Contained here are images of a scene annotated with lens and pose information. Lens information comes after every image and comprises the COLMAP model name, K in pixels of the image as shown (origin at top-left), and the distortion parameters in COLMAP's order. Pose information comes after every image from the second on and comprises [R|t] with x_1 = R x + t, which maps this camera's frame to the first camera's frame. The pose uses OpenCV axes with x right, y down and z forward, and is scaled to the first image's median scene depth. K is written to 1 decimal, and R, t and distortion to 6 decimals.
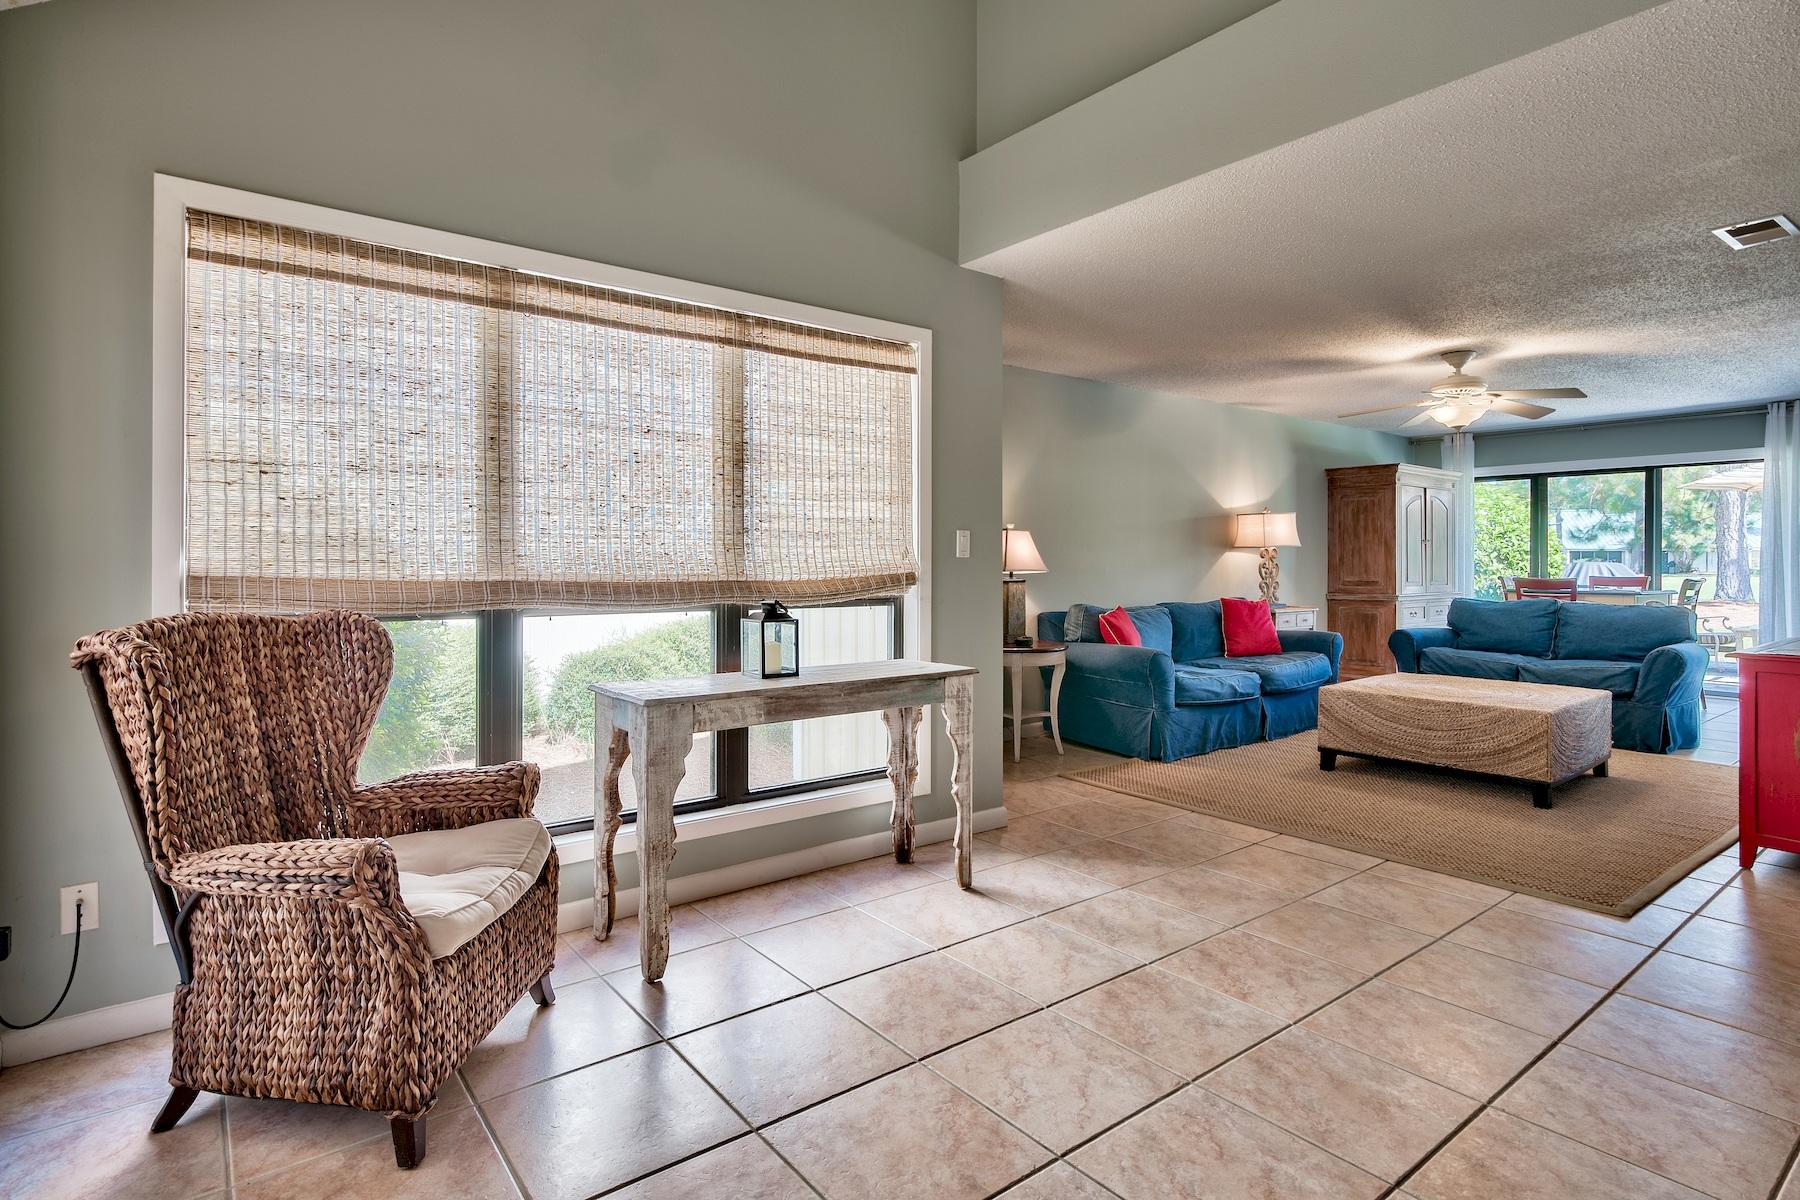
lens RADIAL K [[881.6, 0, 876.1], [0, 881.6, 561.7], [0, 0, 1]] dist [-0.009154, 0.000357]
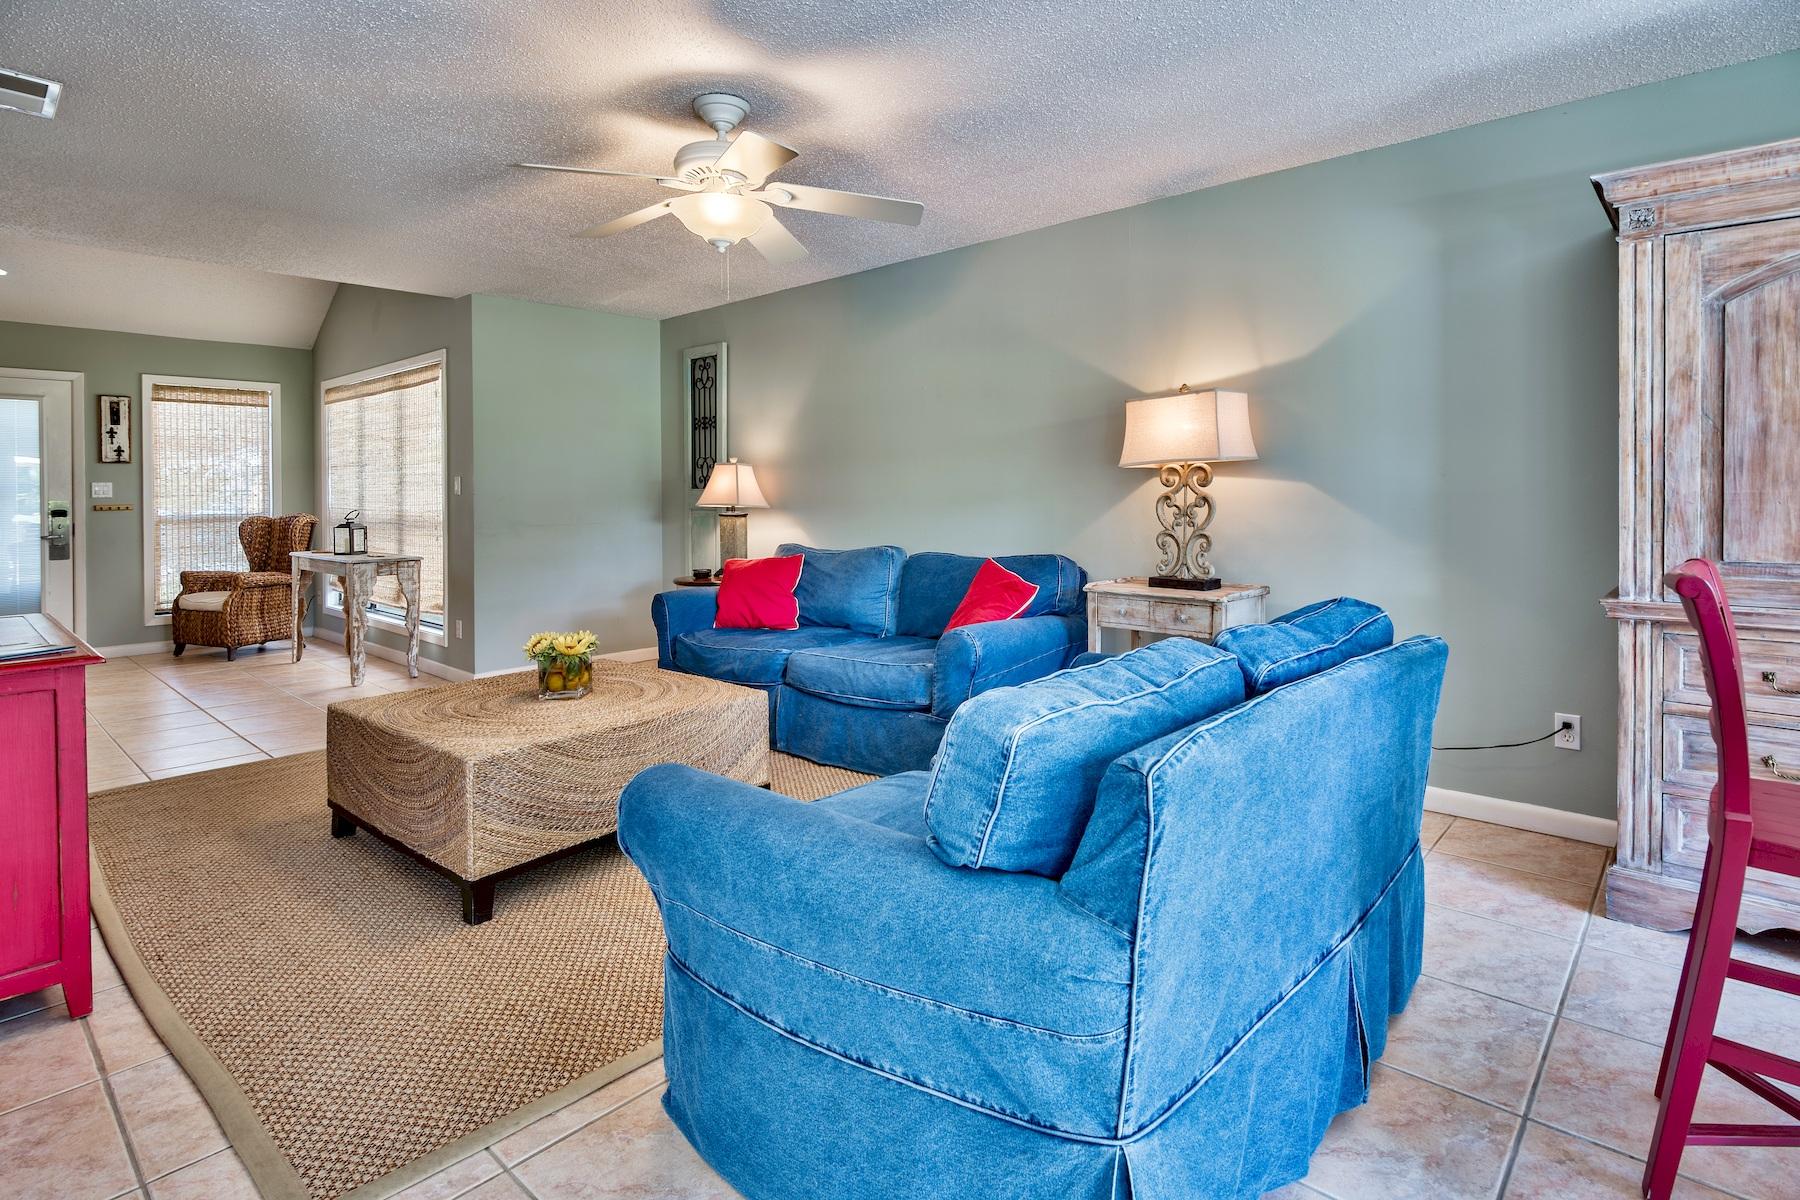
lens RADIAL K [[881.6, 0, 860.3], [0, 881.6, 508.6], [0, 0, 1]] dist [-0.009154, 0.000357]
pose [[0.205321, 0.012963, -0.978609, 0.880717], [0.005531, 0.999881, 0.014405, -0.000547], [0.978679, -0.008370, 0.205225, 0.713373]]
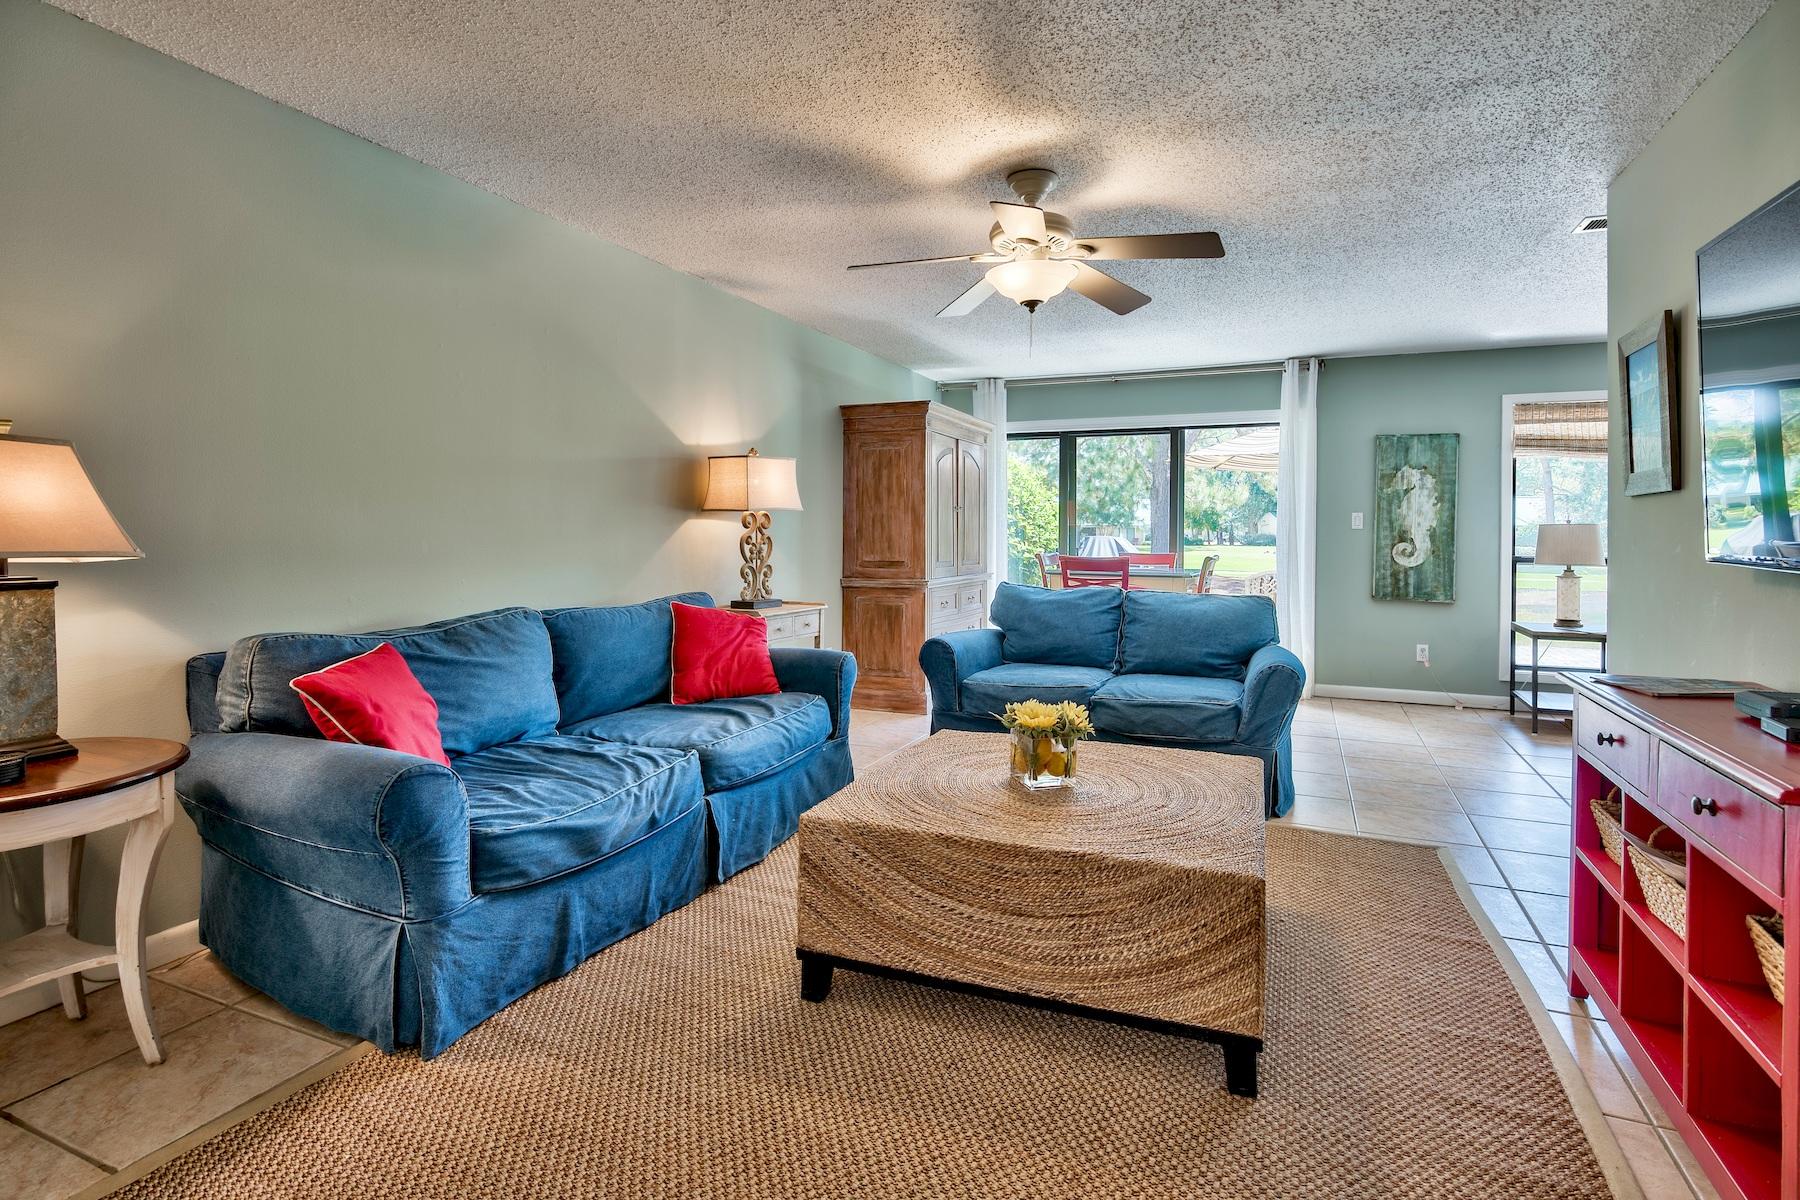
lens RADIAL K [[881.6, 0, 911.3], [0, 881.6, 546.5], [0, 0, 1]] dist [-0.009154, 0.000357]
pose [[0.859915, -0.002506, 0.510431, 0.216316], [-0.004409, 0.999914, 0.012337, 0.000930], [-0.510418, -0.012860, 0.859830, 0.392104]]
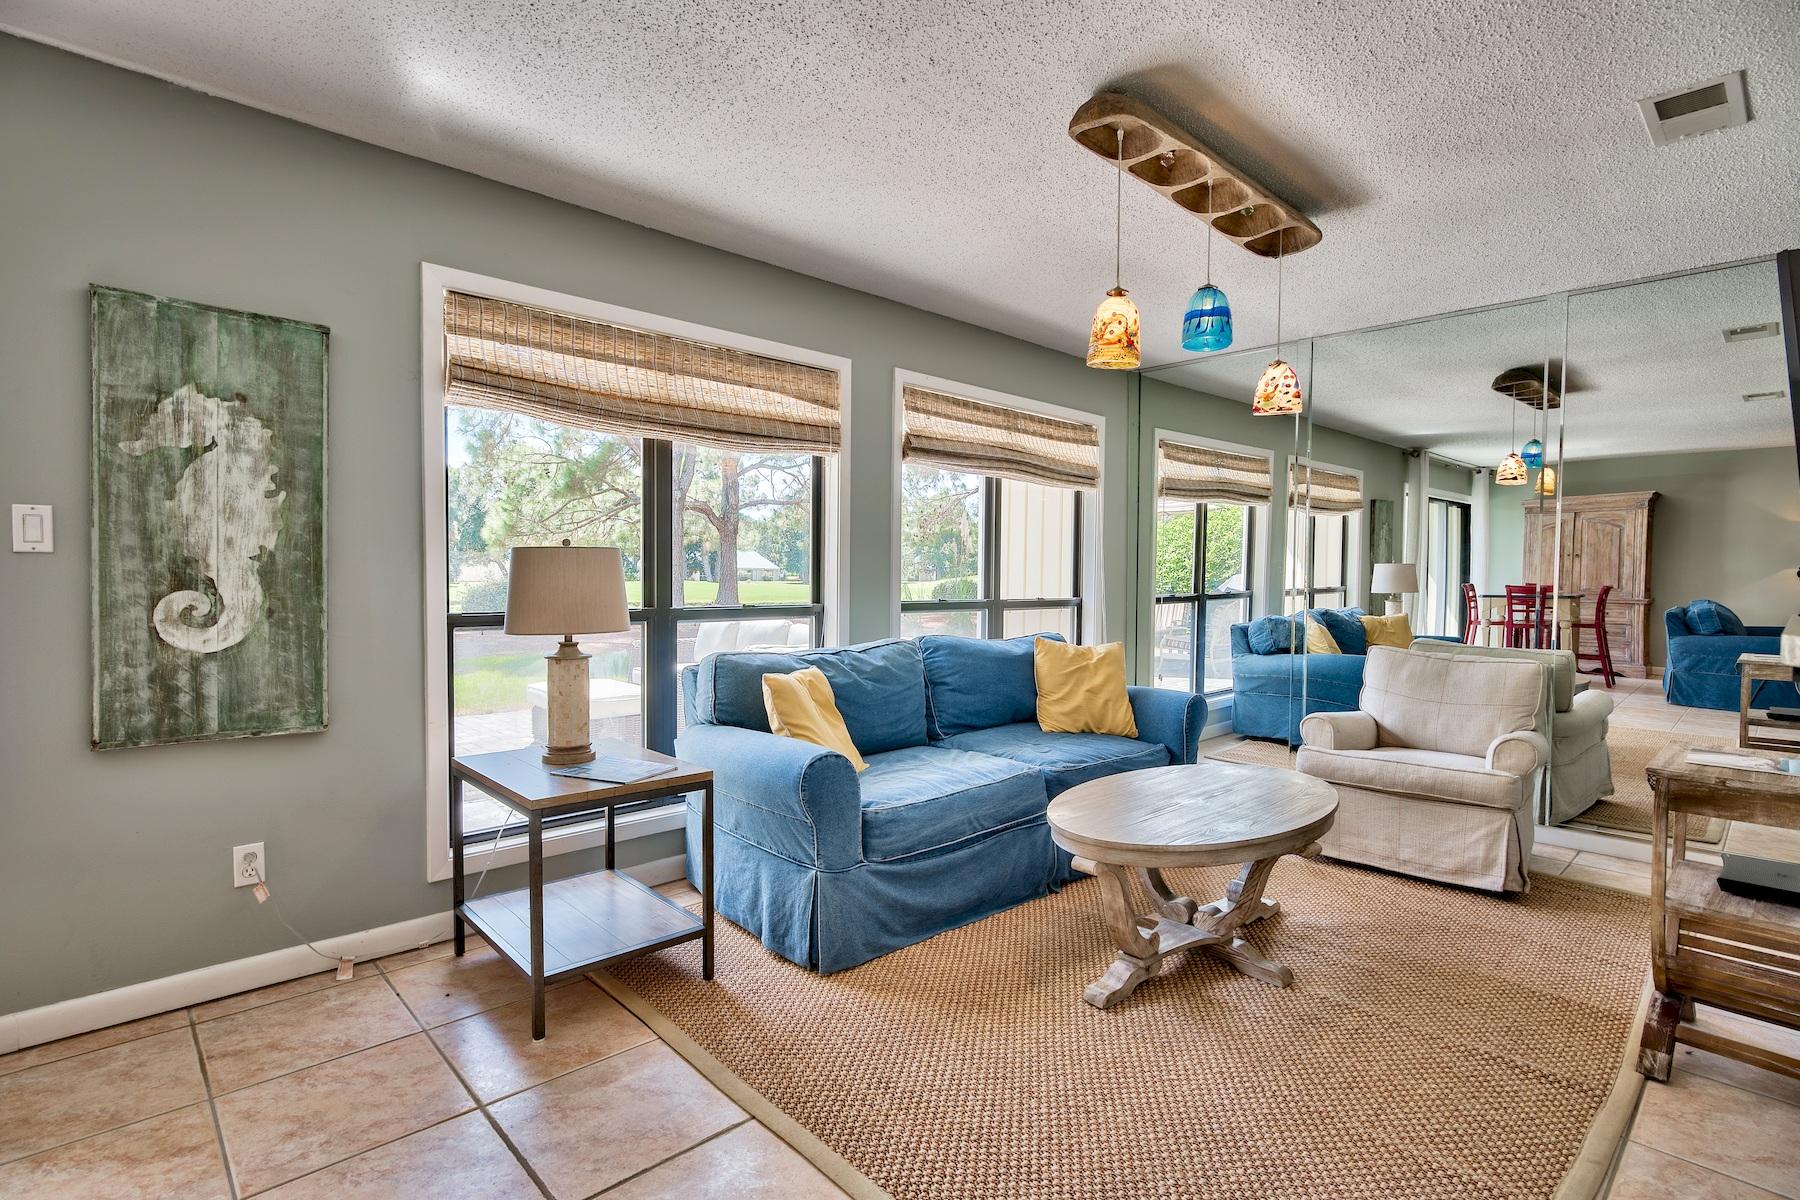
lens RADIAL K [[881.6, 0, 893.6], [0, 881.6, 596.2], [0, 0, 1]] dist [-0.009154, 0.000357]
pose [[-0.130862, -0.024079, 0.991108, 0.700818], [-0.002628, 0.999710, 0.023941, -0.000580], [-0.991397, 0.000528, -0.130888, 0.661761]]
